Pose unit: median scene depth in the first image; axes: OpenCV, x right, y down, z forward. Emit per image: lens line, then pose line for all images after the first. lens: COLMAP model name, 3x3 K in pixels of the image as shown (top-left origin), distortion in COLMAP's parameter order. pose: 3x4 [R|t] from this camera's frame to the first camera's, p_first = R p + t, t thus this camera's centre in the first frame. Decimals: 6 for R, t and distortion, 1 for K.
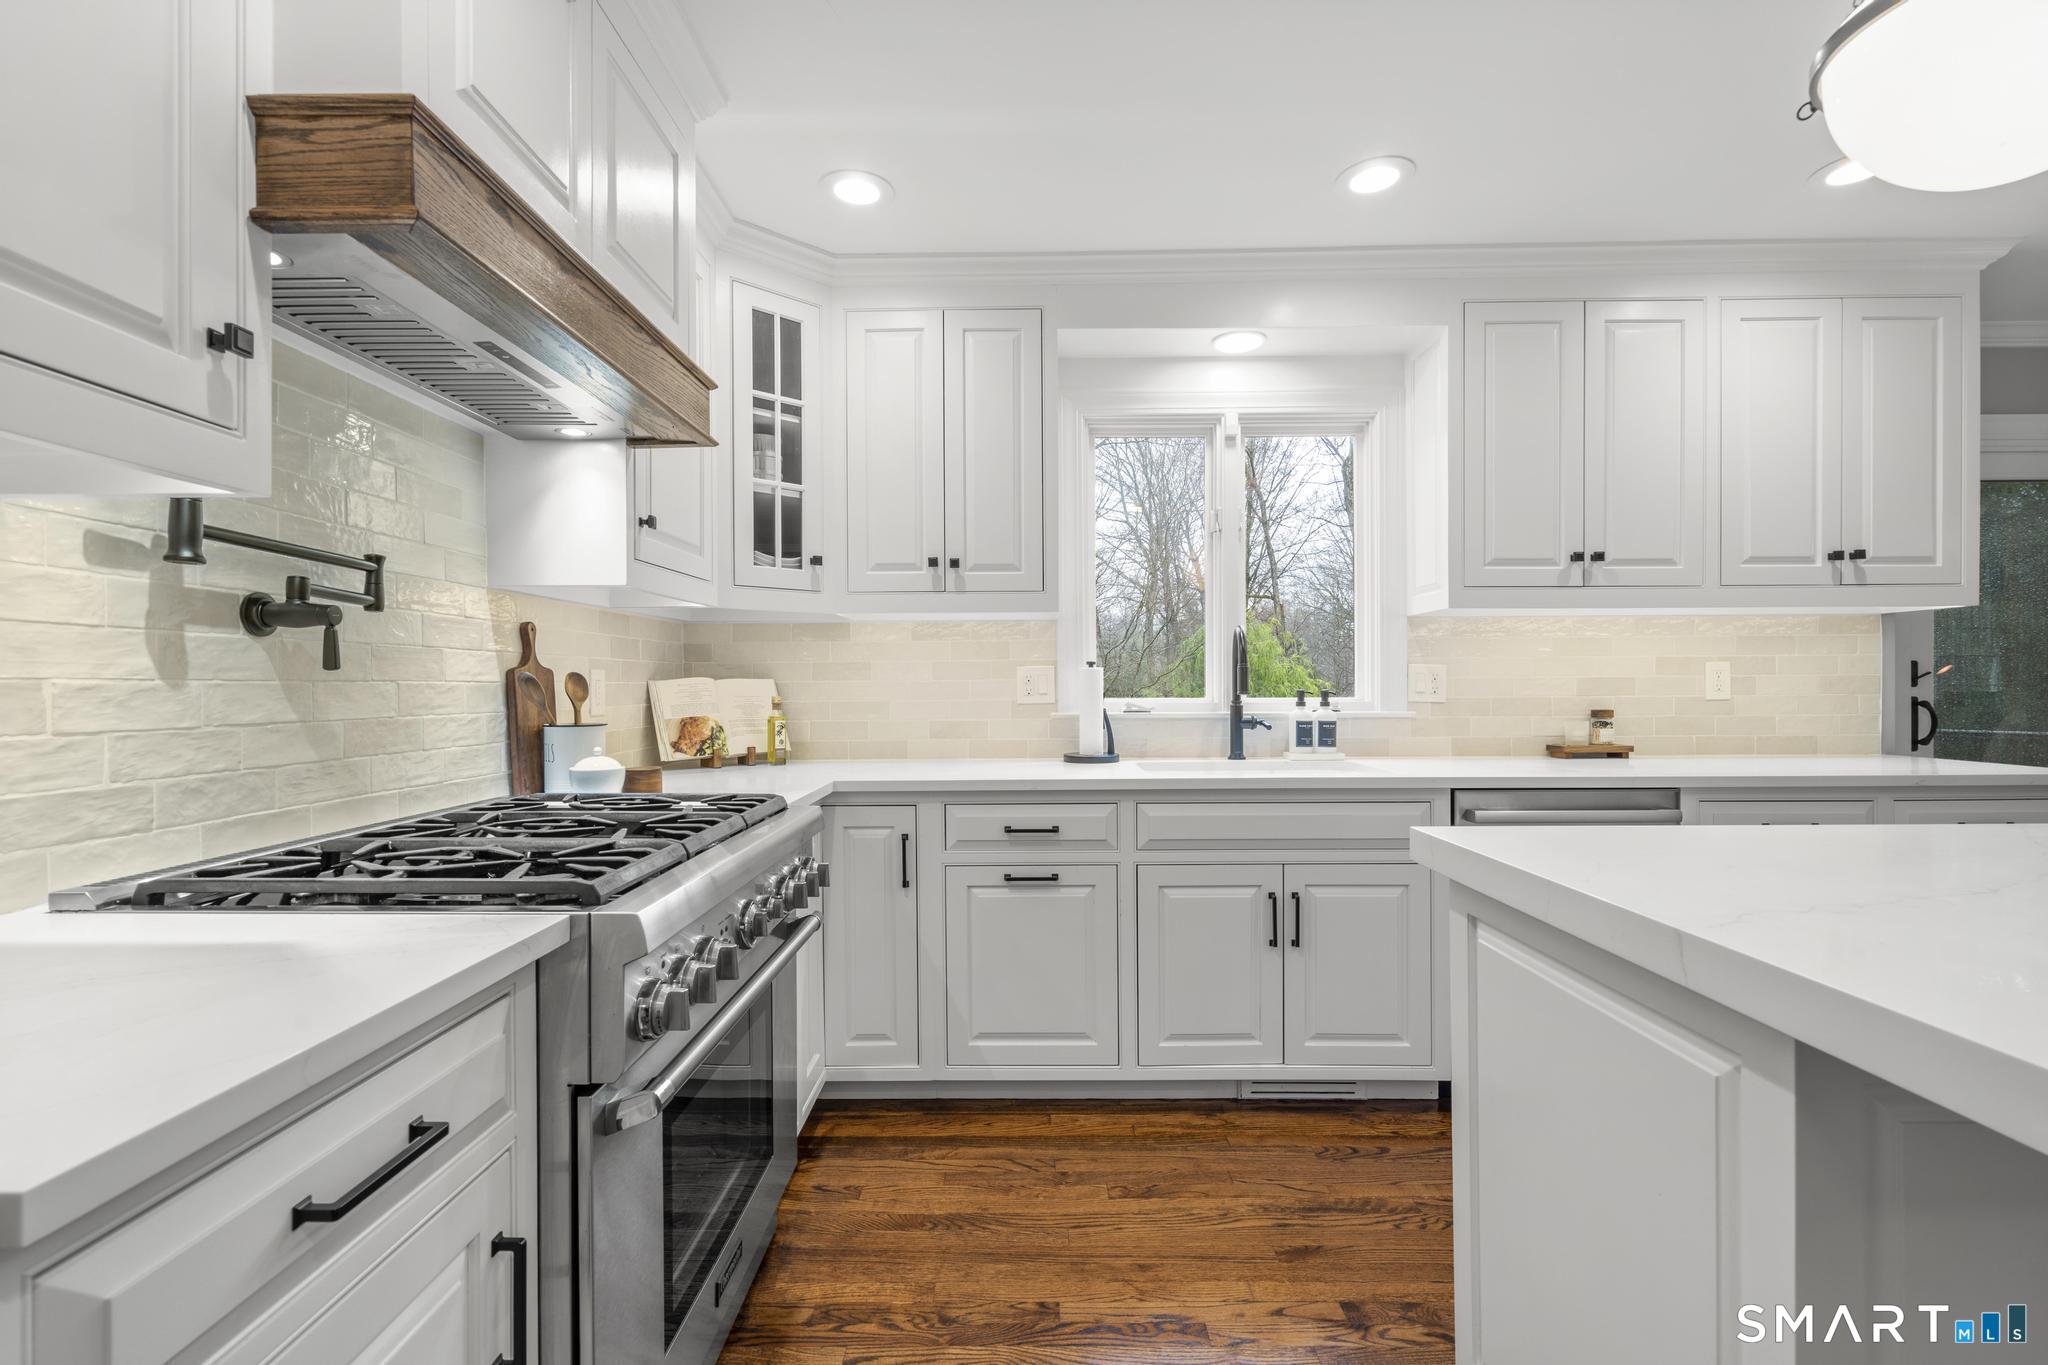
lens RADIAL K [[921.7, 0, 1010.7], [0, 921.7, 689.7], [0, 0, 1]] dist [-0.004232, 0.001254]
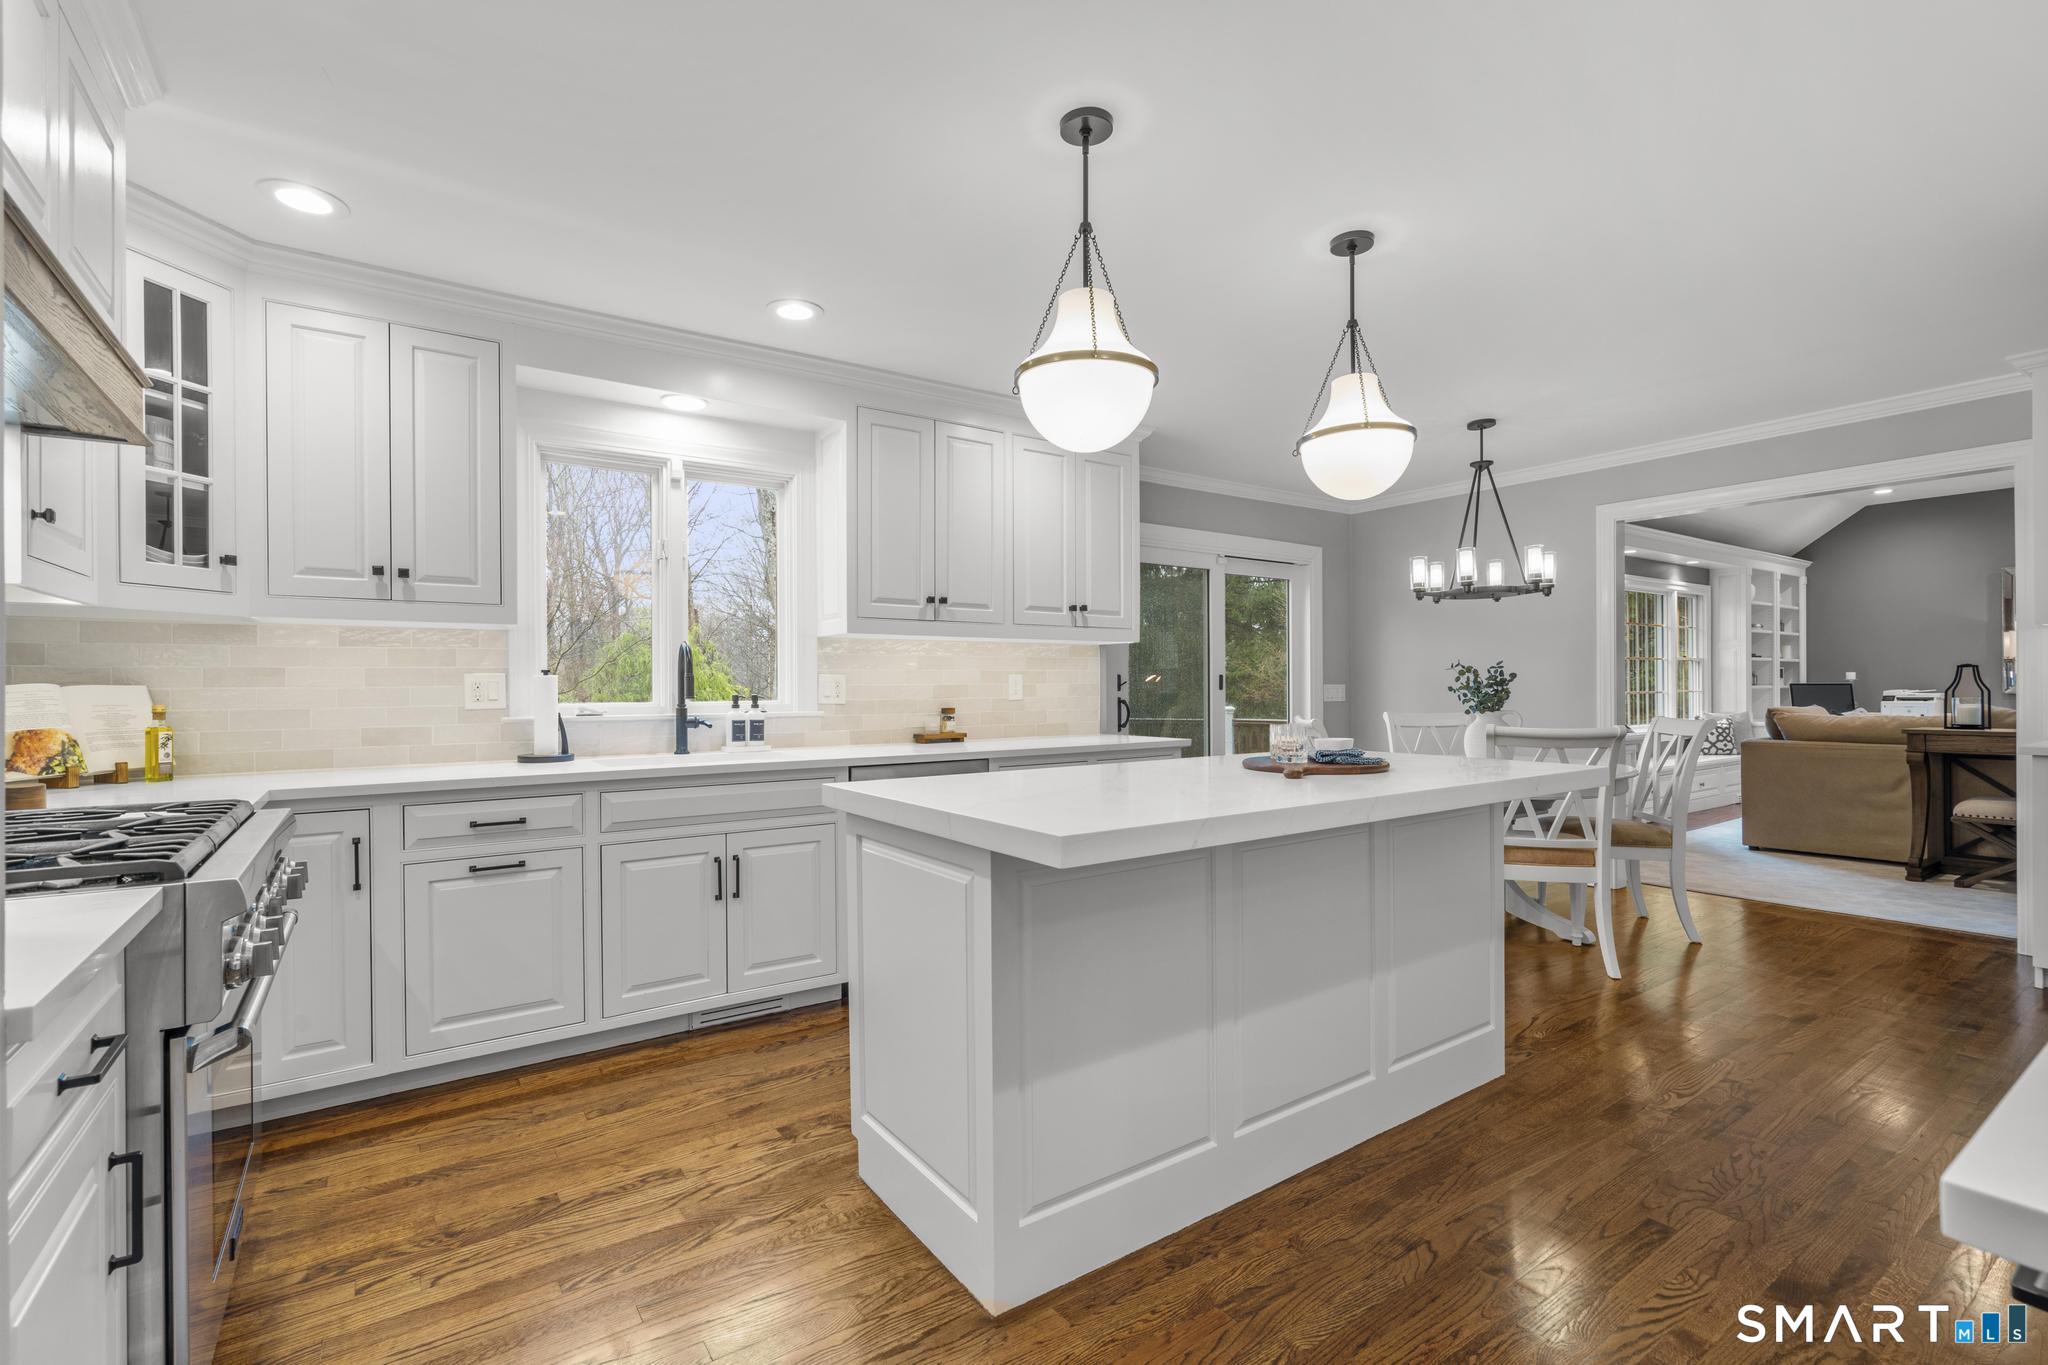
lens RADIAL K [[921.7, 0, 1018.2], [0, 921.7, 688.5], [0, 0, 1]] dist [-0.004232, 0.001254]
pose [[0.811443, -0.000651, 0.584431, -0.106924], [0.004901, 0.999972, -0.005690, 0.000799], [-0.584410, 0.007481, 0.811424, -0.235644]]
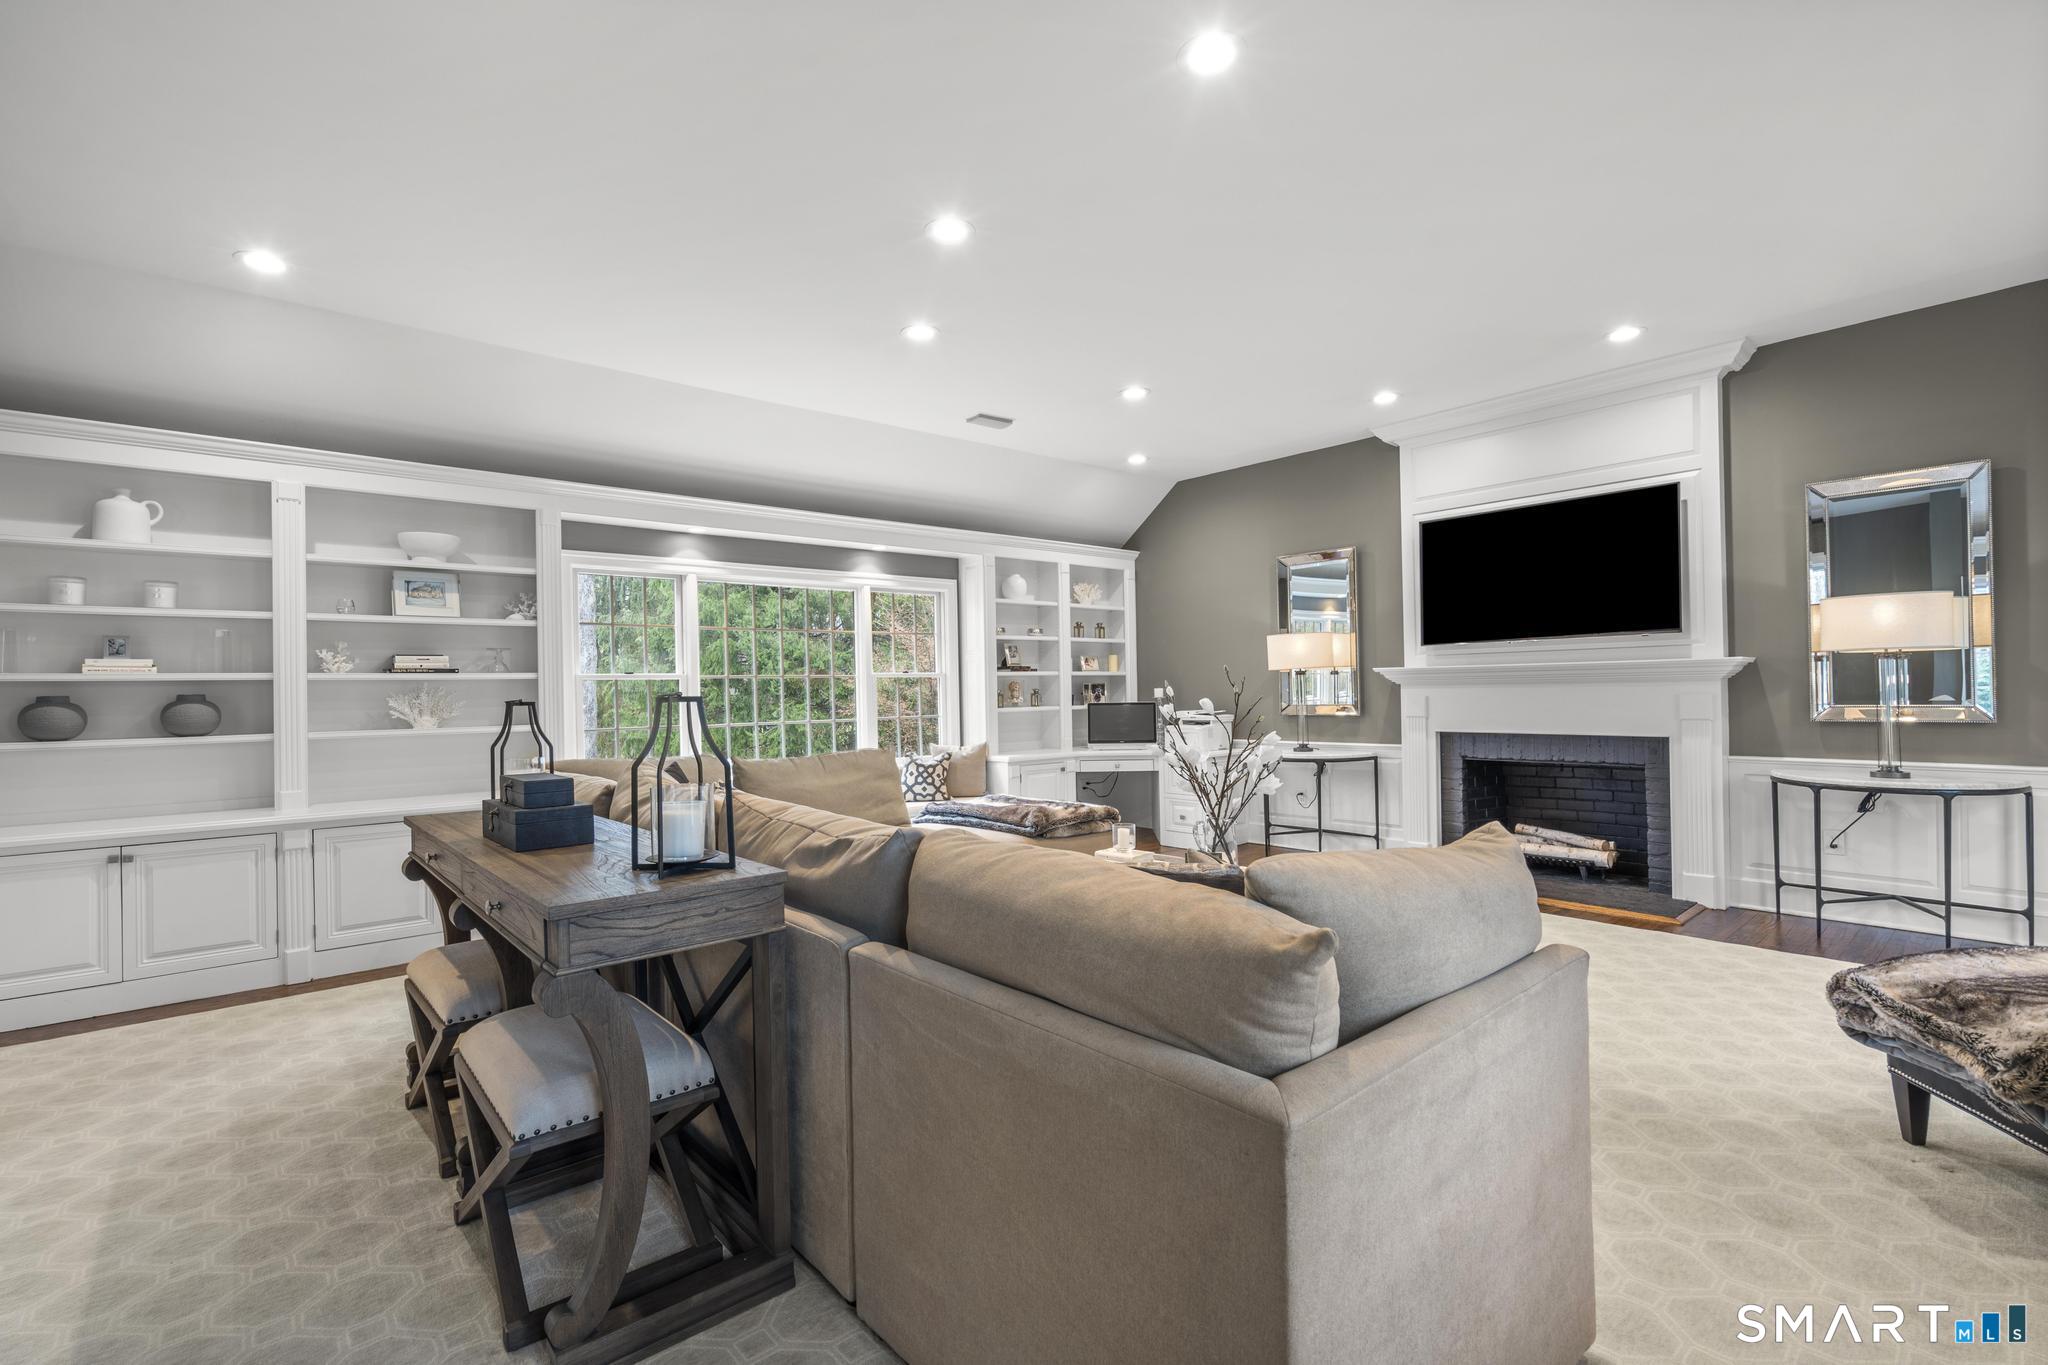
lens RADIAL K [[921.7, 0, 1083.5], [0, 921.7, 689.6], [0, 0, 1]] dist [-0.004232, 0.001254]
pose [[0.736945, -0.008612, 0.675898, 2.604714], [0.020643, 0.999739, -0.009768, -0.042074], [-0.675637, 0.021151, 0.736931, -1.234159]]
